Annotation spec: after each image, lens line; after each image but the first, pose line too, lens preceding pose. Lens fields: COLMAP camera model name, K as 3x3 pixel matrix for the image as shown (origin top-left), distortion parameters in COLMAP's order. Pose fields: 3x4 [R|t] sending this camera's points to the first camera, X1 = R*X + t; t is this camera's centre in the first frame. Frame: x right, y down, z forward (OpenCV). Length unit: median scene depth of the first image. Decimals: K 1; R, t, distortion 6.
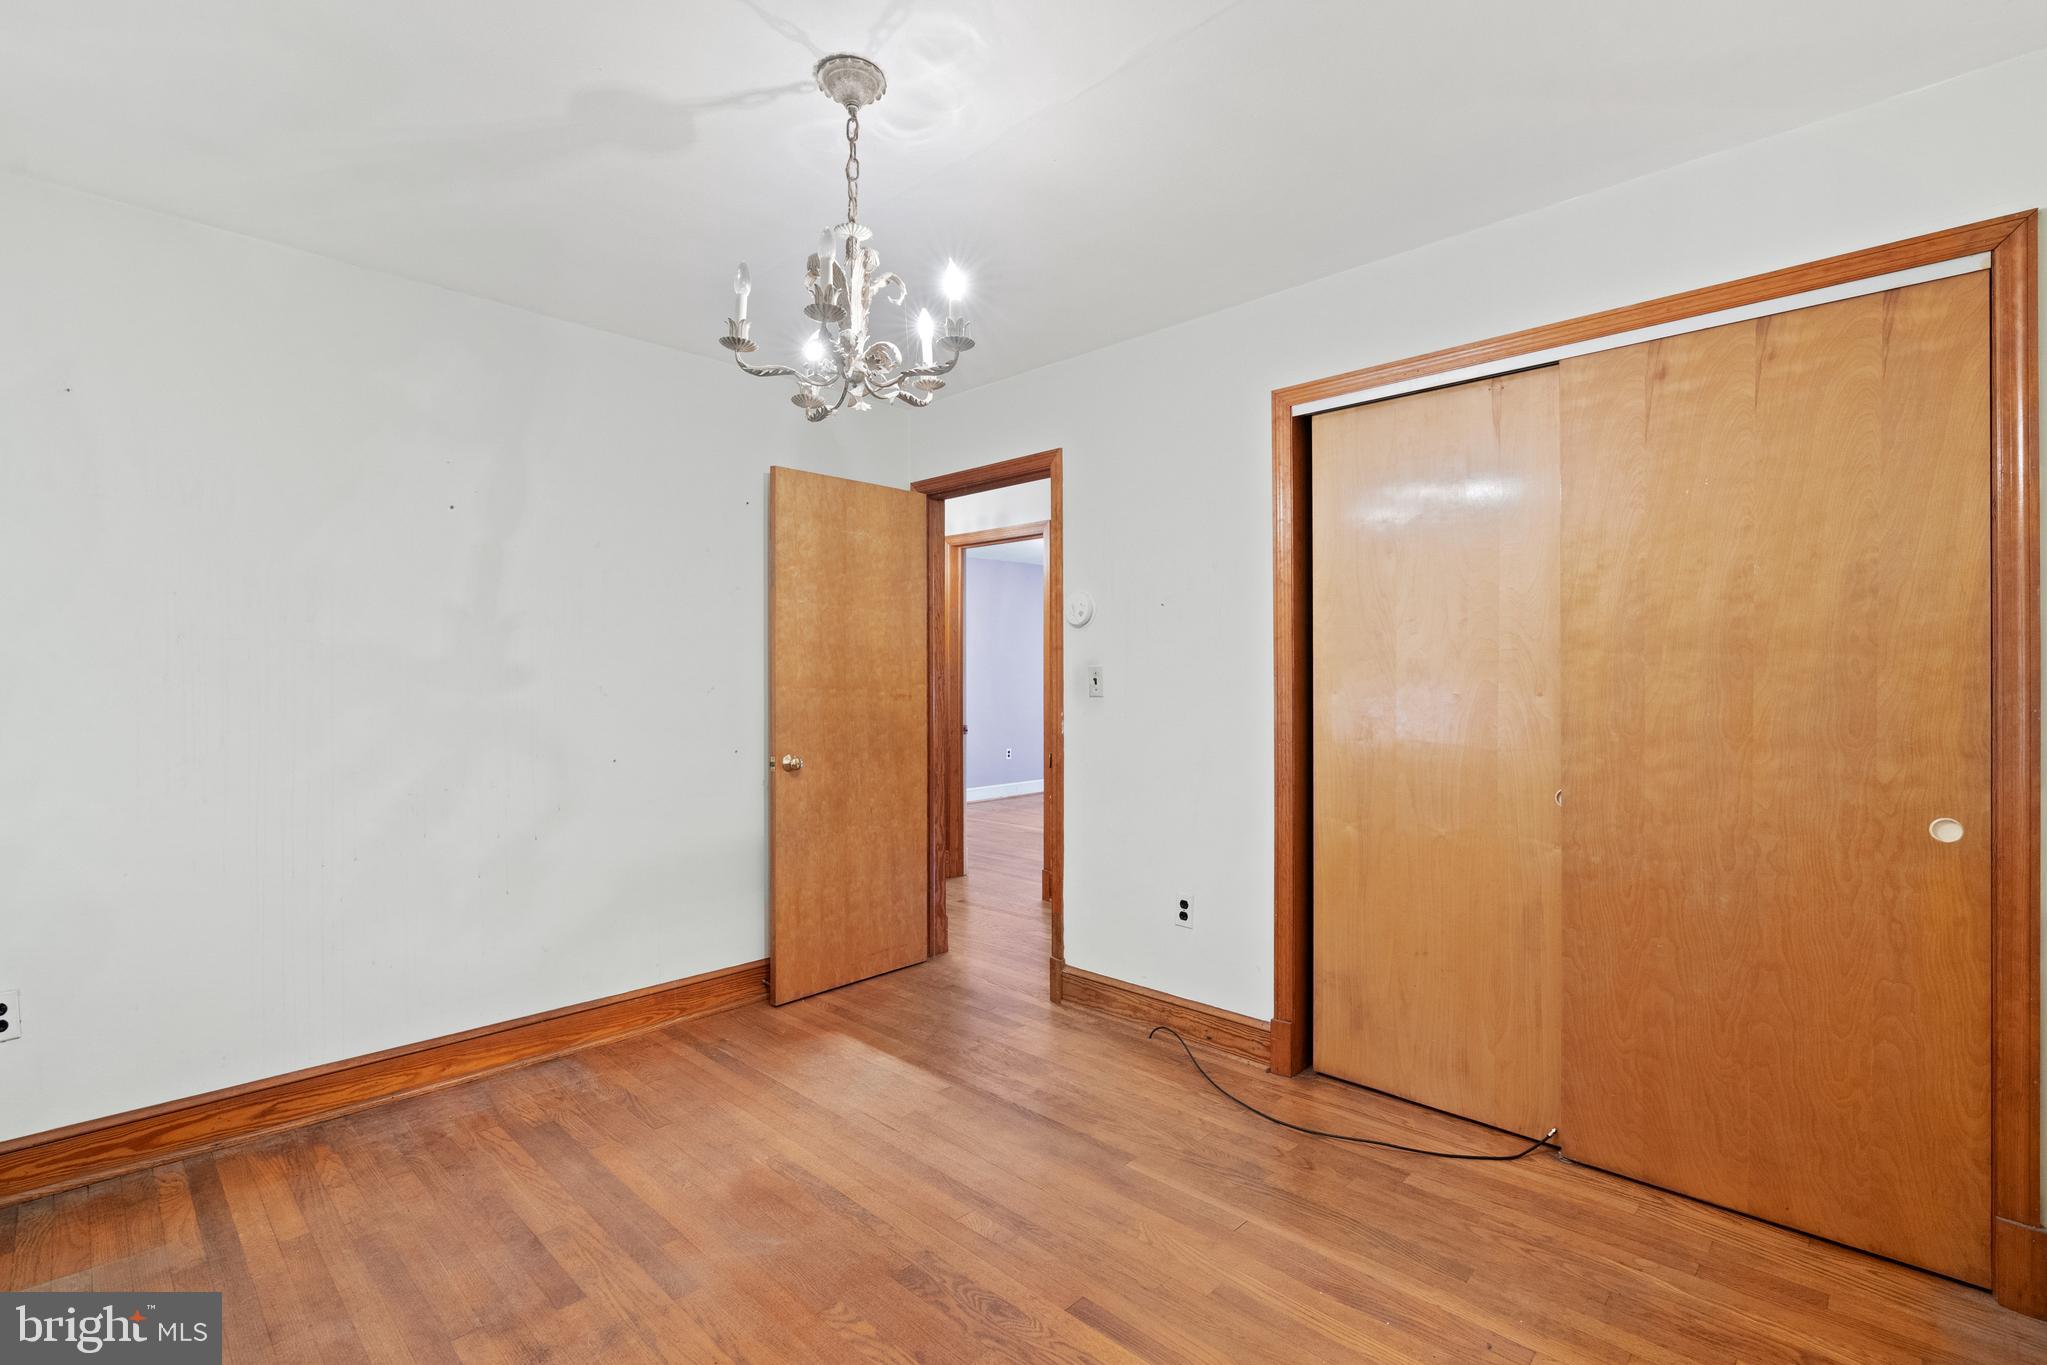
lens RADIAL K [[935.6, 0, 1023.5], [0, 935.6, 682.5], [0, 0, 1]] dist [0.000713, 0.000163]
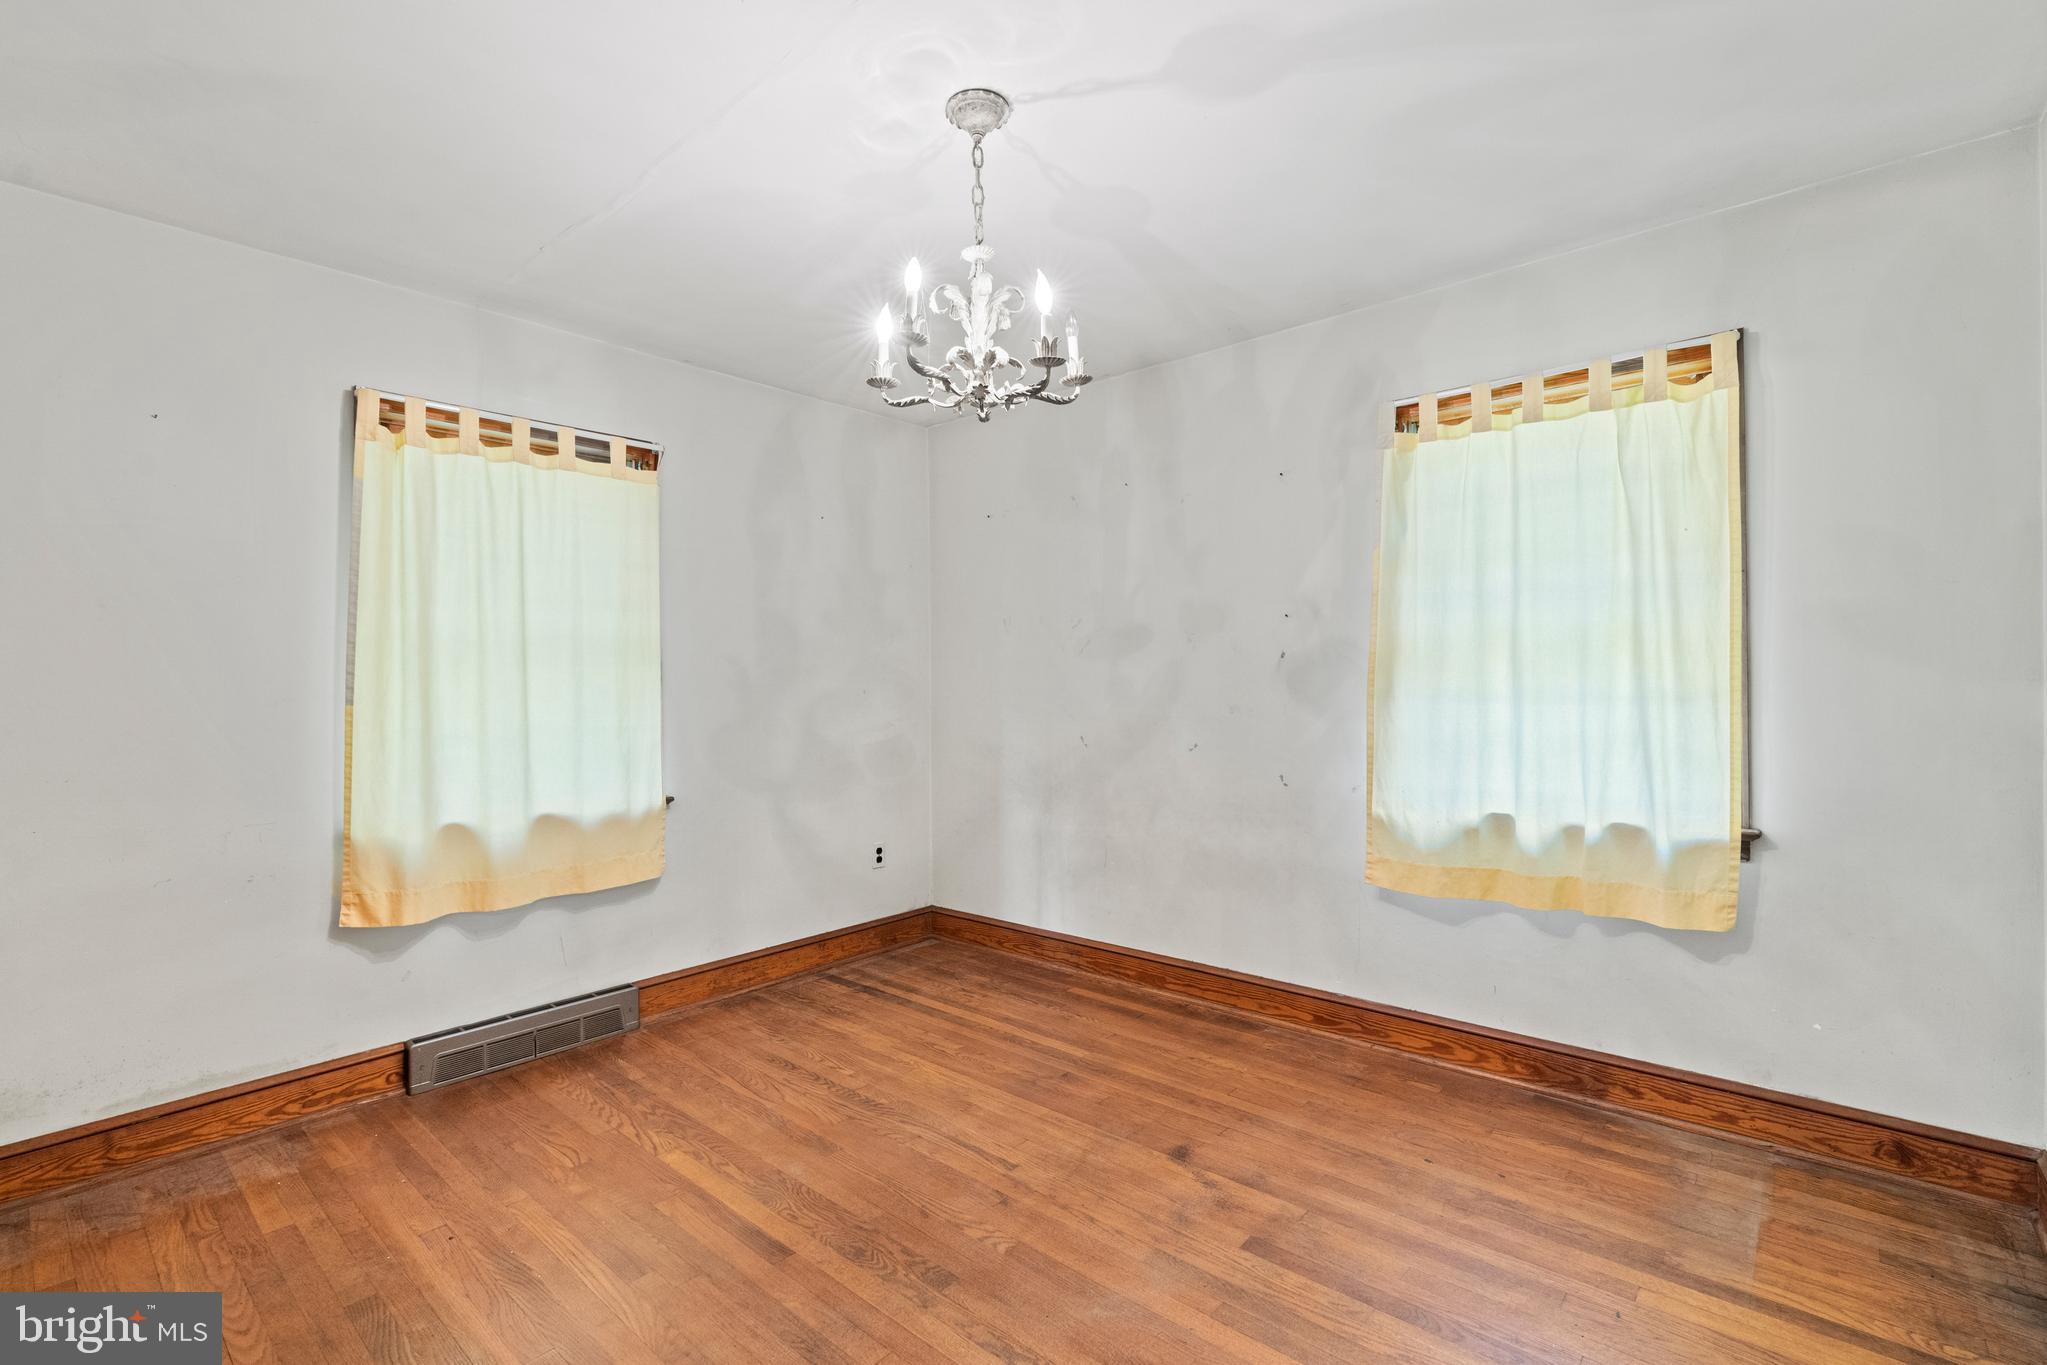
lens RADIAL K [[935.6, 0, 1023.5], [0, 935.6, 682.5], [0, 0, 1]] dist [0.000713, 0.000163]
pose [[-0.998944, 0.013095, -0.044040, -0.179595], [0.012953, 0.999910, 0.003510, -0.000135], [0.044082, 0.002935, -0.999024, 2.061046]]
